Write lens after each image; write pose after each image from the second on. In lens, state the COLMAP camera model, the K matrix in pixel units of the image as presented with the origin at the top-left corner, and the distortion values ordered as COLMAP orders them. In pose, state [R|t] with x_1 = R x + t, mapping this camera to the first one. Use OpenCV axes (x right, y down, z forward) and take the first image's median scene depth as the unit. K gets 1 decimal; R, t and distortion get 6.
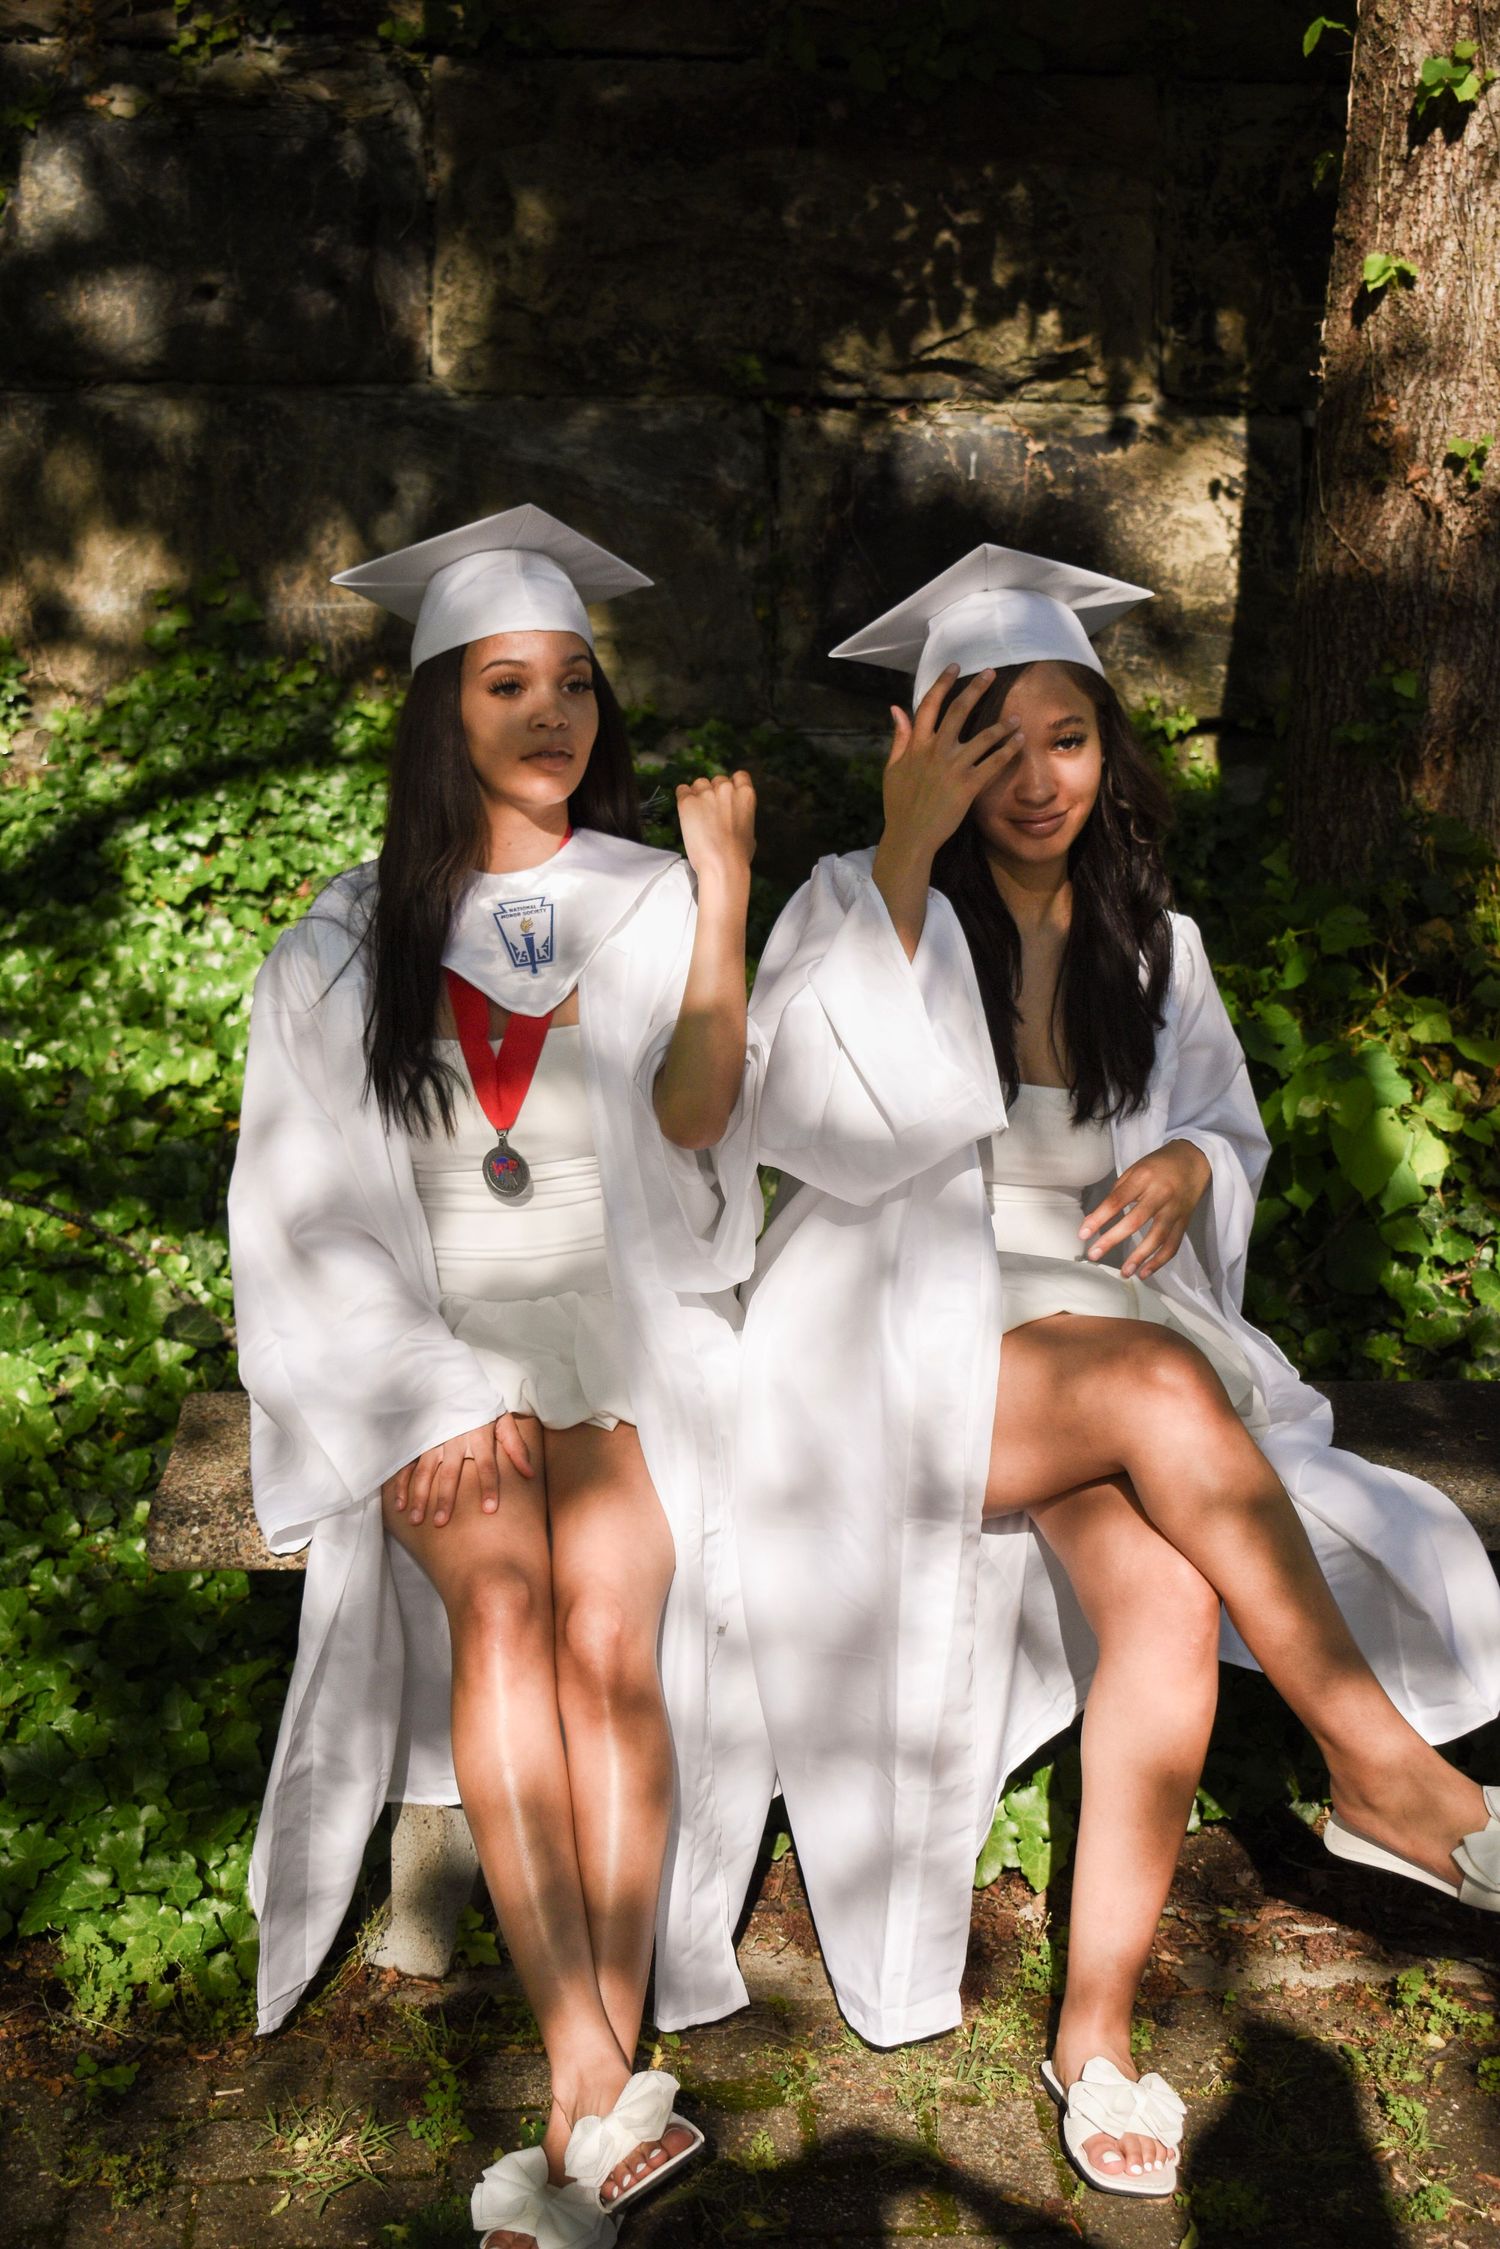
lens RADIAL K [[3262.0, 0, 750.6], [0, 3262.0, 1123.8], [0, 0, 1]] dist [-0.024965, 0.000000]
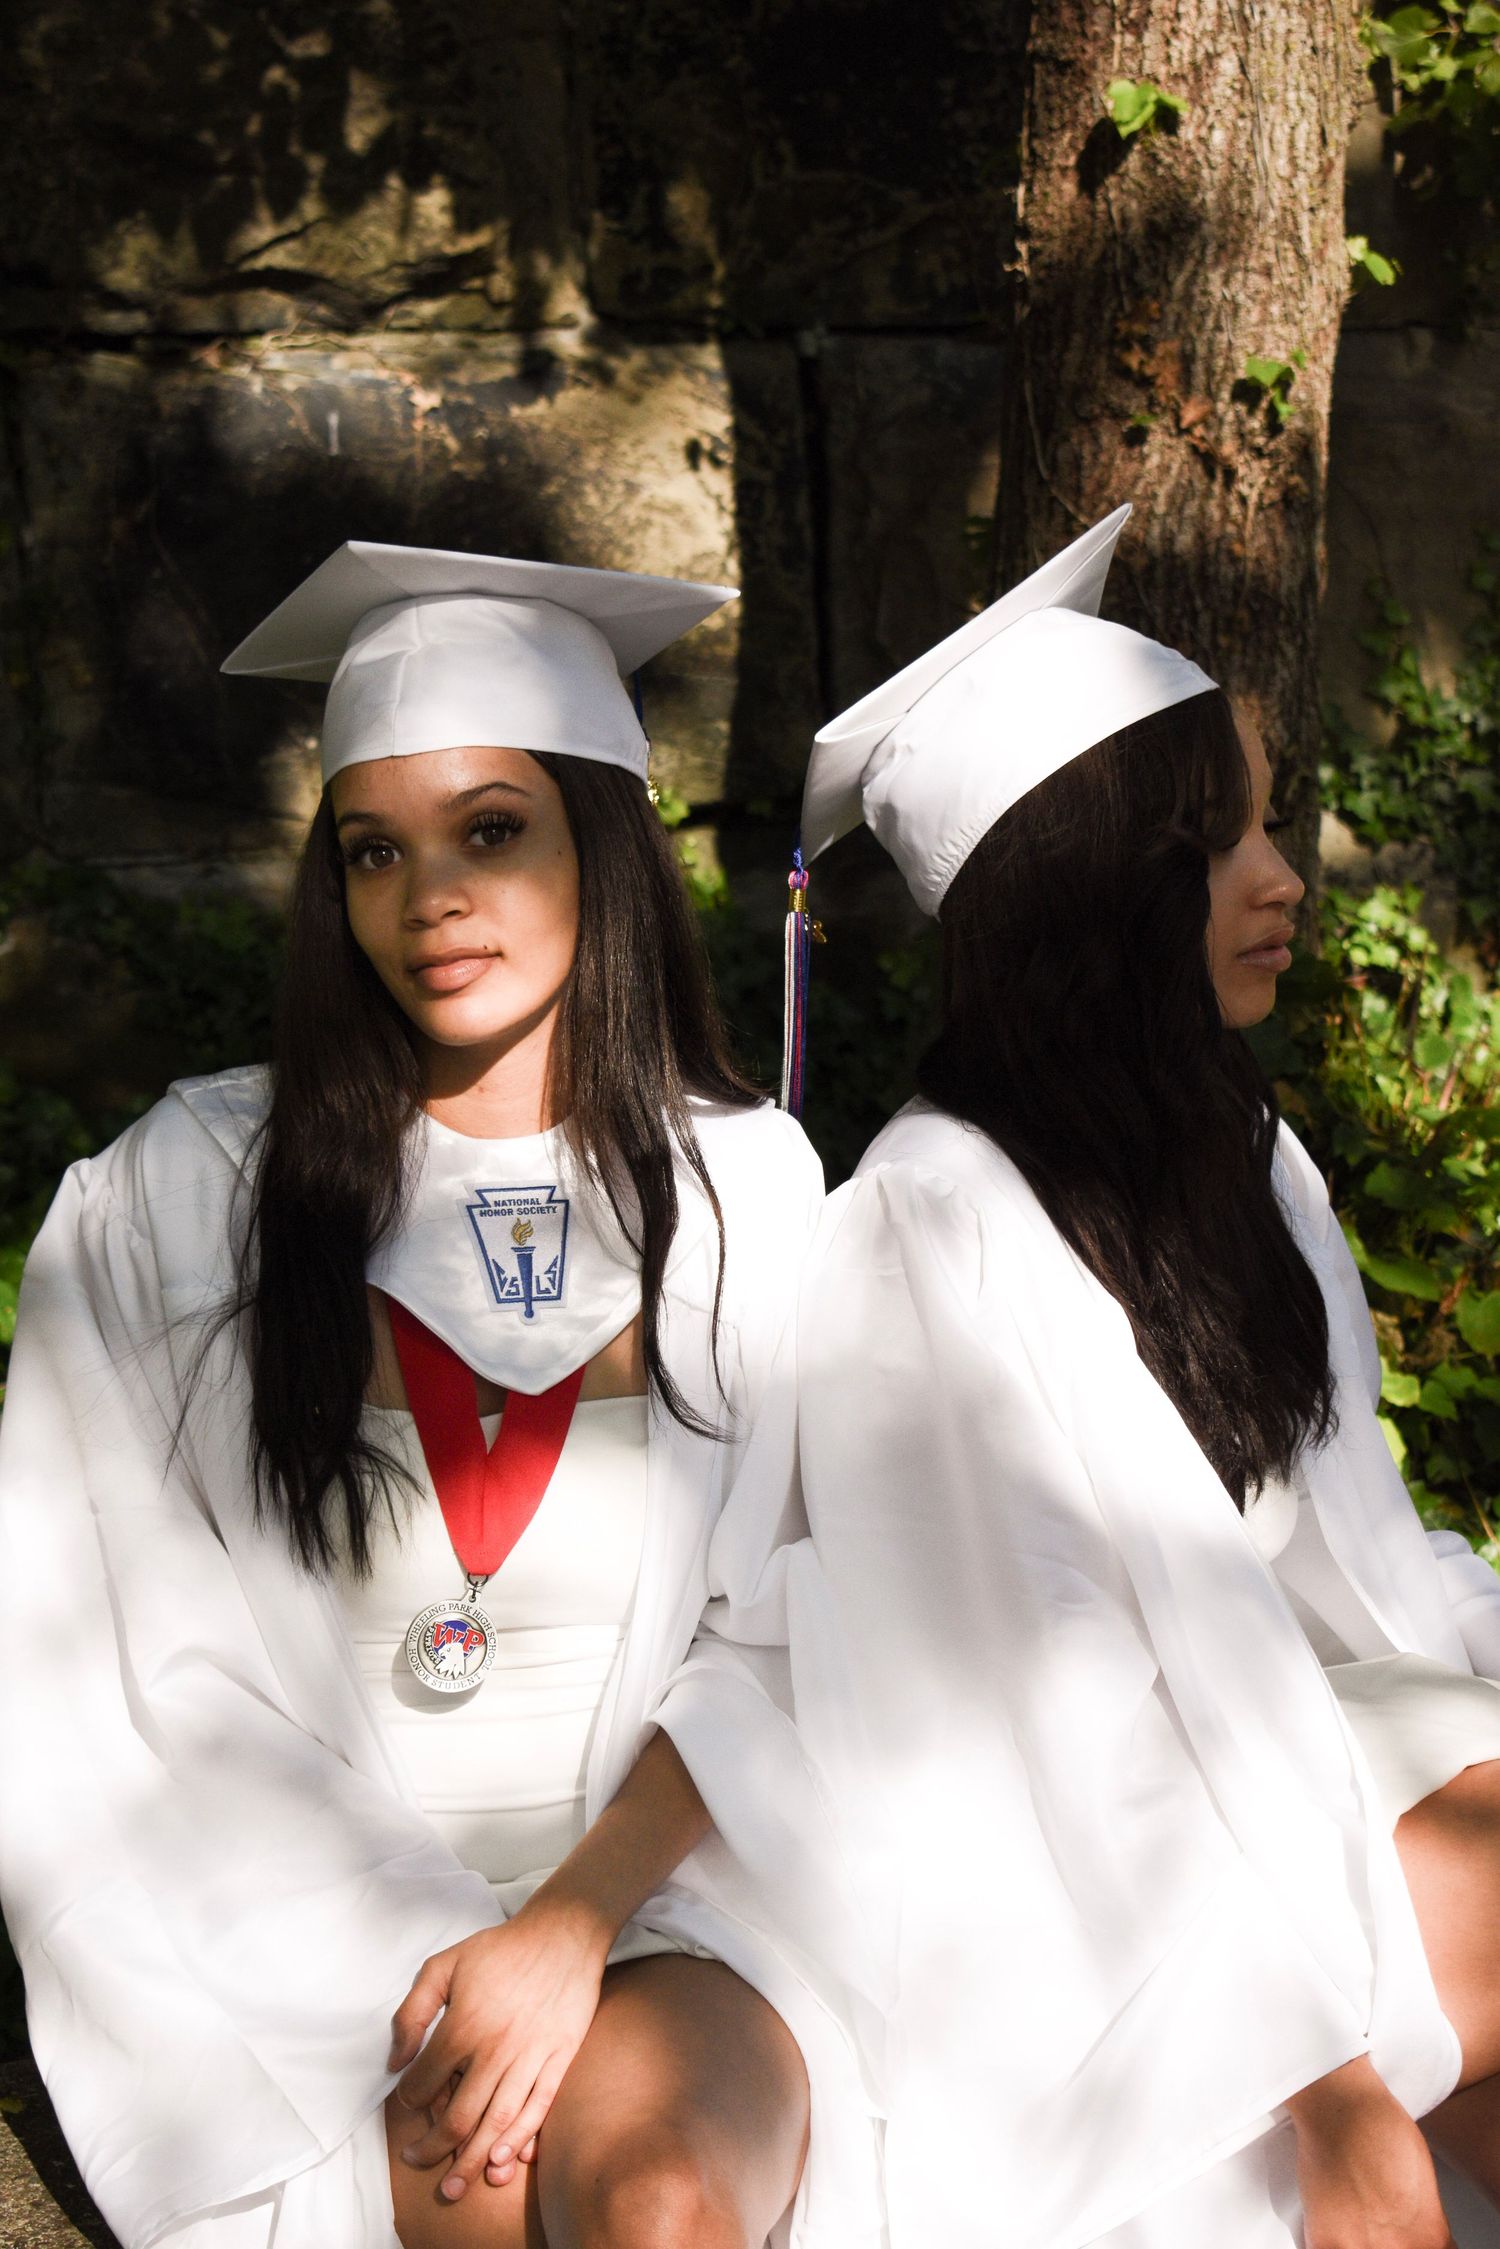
lens RADIAL K [[4721.3, 0, 749.8], [0, 4721.3, 1125.8], [0, 0, 1]] dist [0.051209, 0.000000]
pose [[0.947143, -0.082624, 0.309991, -0.154714], [0.099597, 0.994251, -0.039303, -0.022693], [-0.304961, 0.068099, 0.949927, 0.105487]]
